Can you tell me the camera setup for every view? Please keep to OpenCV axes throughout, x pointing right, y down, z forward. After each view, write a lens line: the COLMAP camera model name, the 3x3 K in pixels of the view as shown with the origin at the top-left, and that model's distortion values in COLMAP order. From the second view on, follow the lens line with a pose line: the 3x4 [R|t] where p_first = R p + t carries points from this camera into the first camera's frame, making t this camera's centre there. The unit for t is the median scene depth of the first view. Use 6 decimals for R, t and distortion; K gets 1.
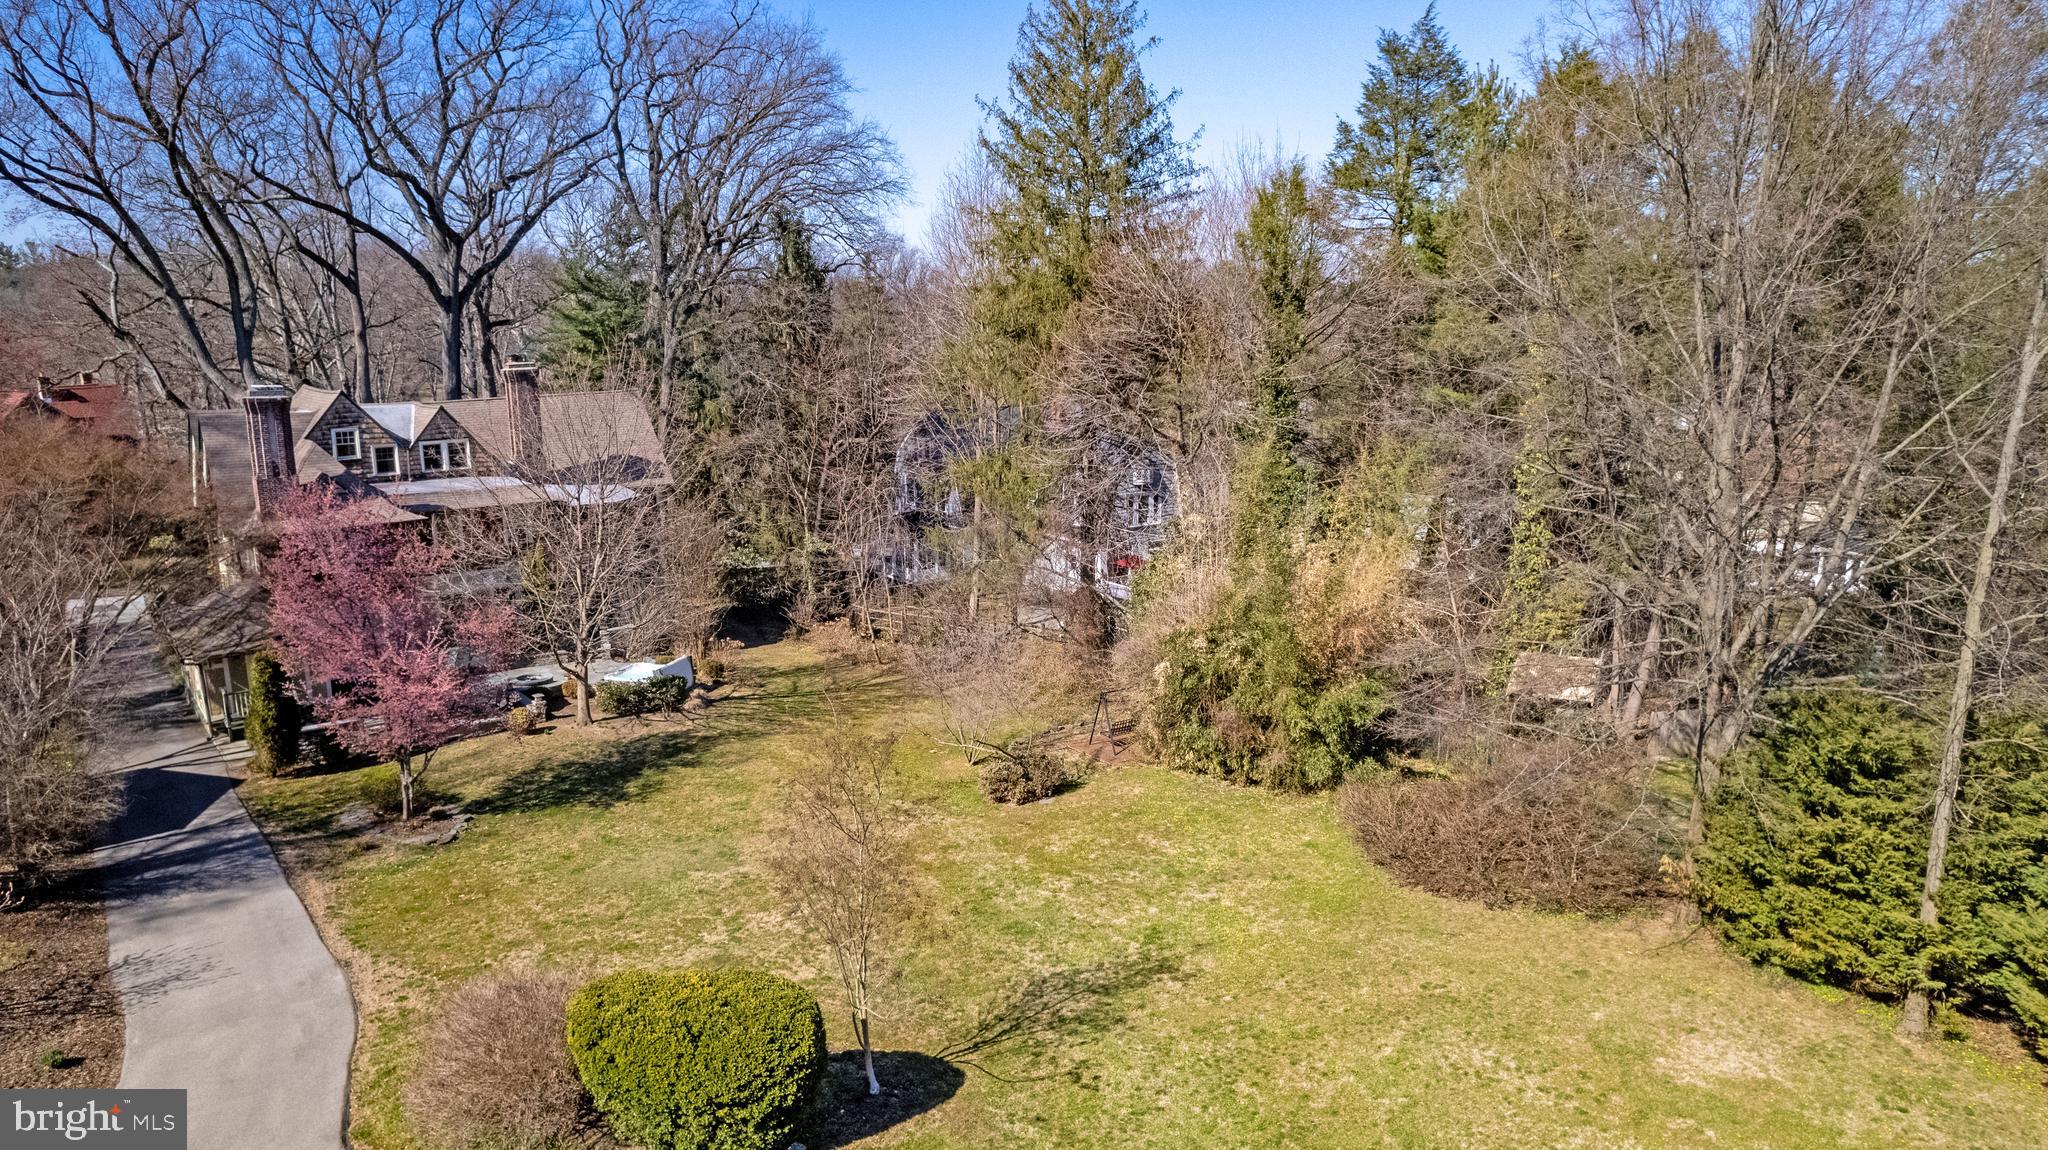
lens RADIAL K [[1348.3, 0, 1024.0], [0, 1348.3, 575.0], [0, 0, 1]] dist [-0.073521, 0.073832]
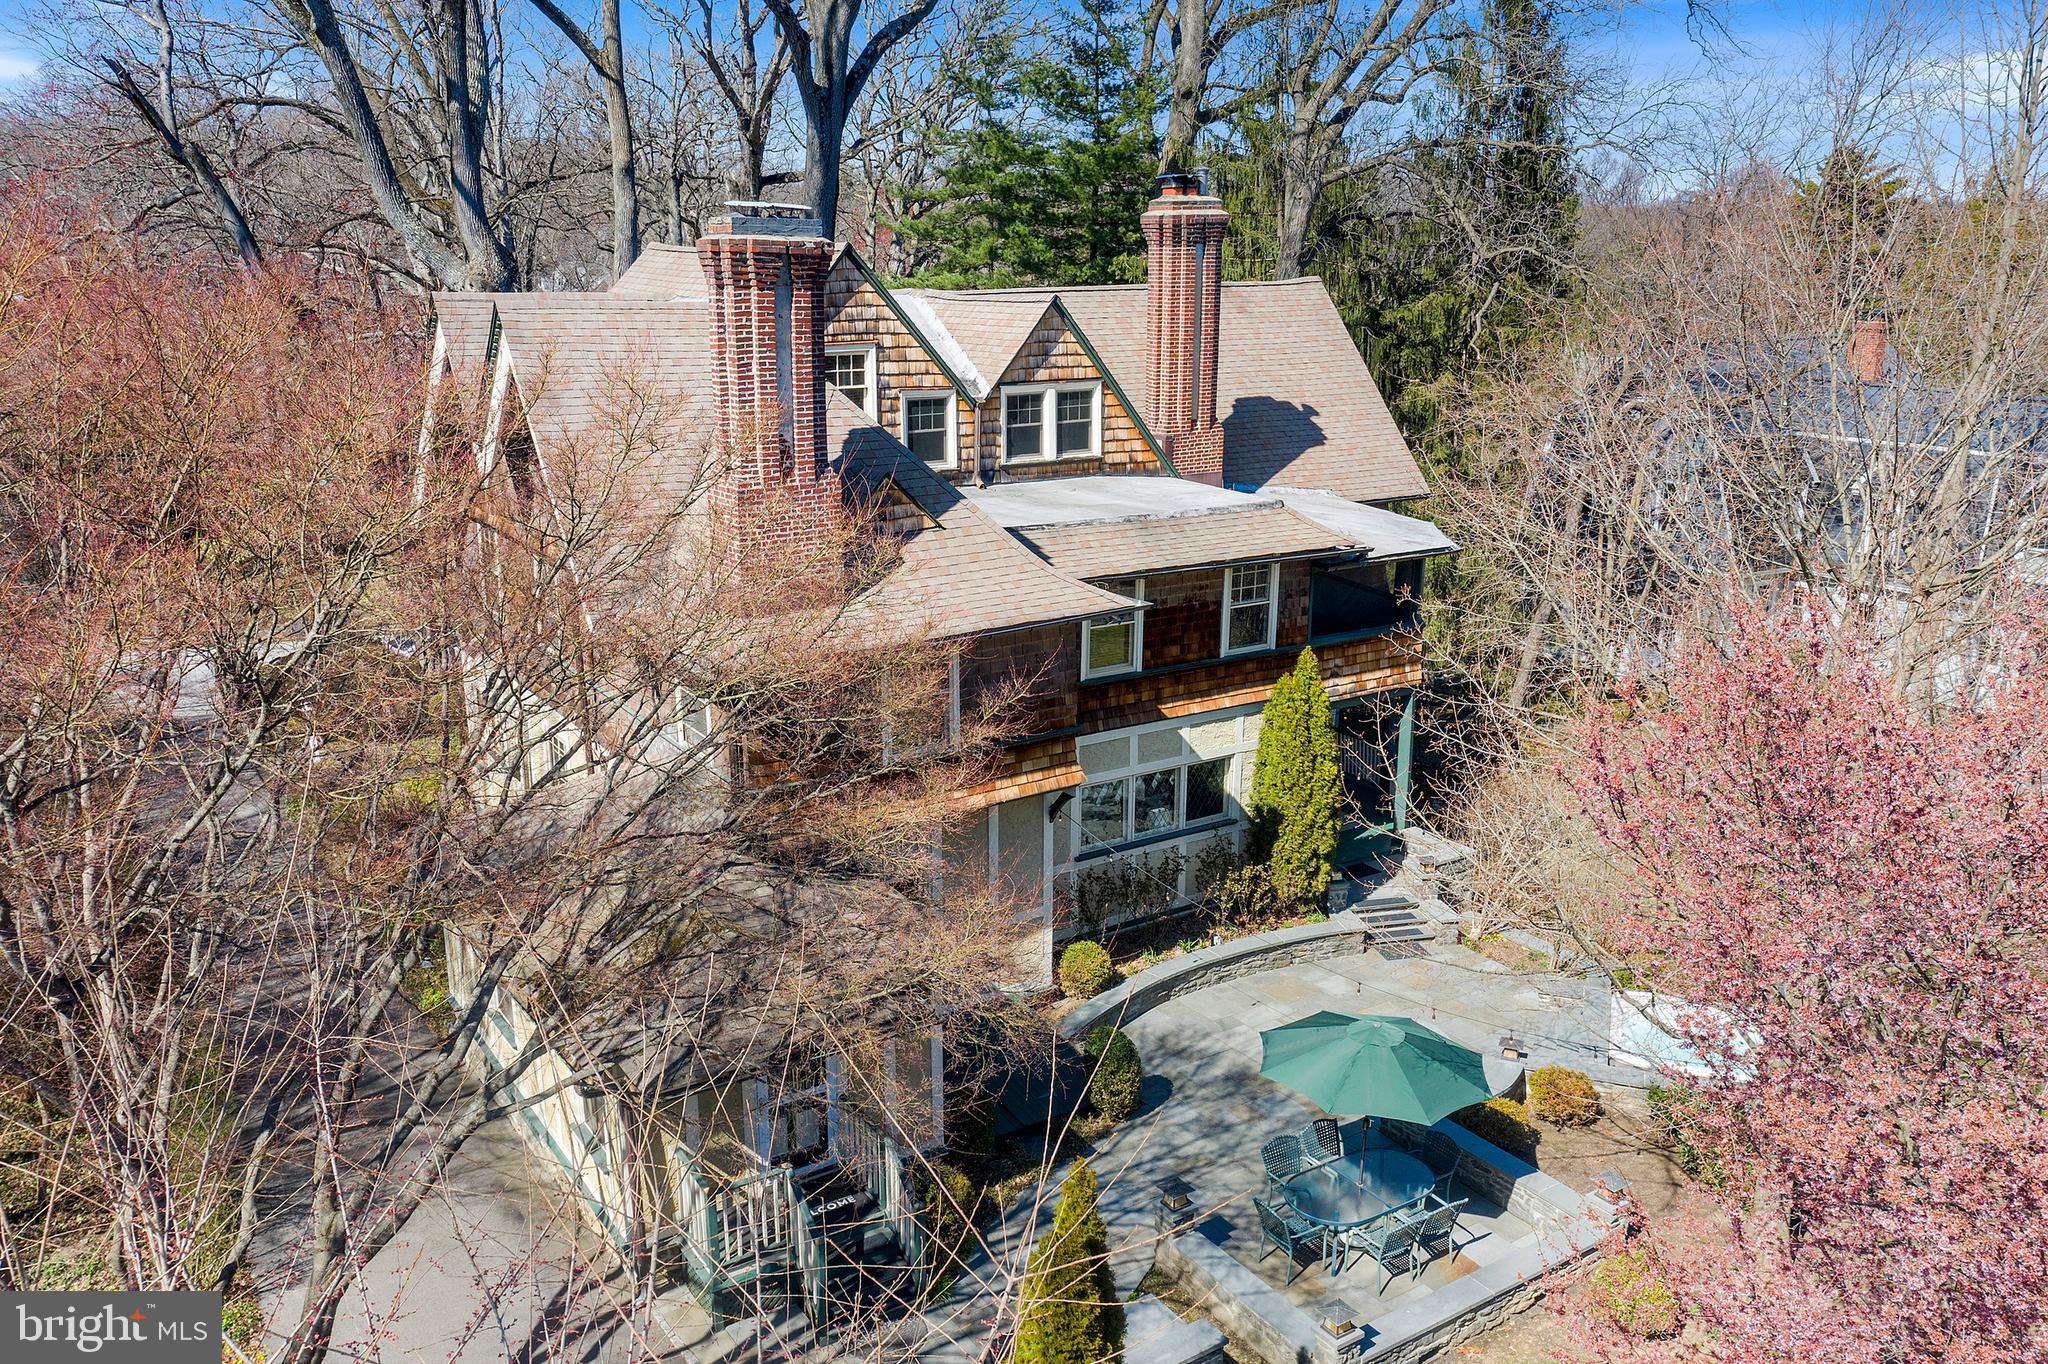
lens RADIAL K [[1641.2, 0, 1026.4], [0, 1641.2, 678.9], [0, 0, 1]] dist [-0.014530, 0.002042]
pose [[0.997225, 0.025628, -0.069892, -0.414815], [-0.020278, 0.996886, 0.076209, -0.050885], [0.071628, -0.074580, 0.994639, 0.517443]]
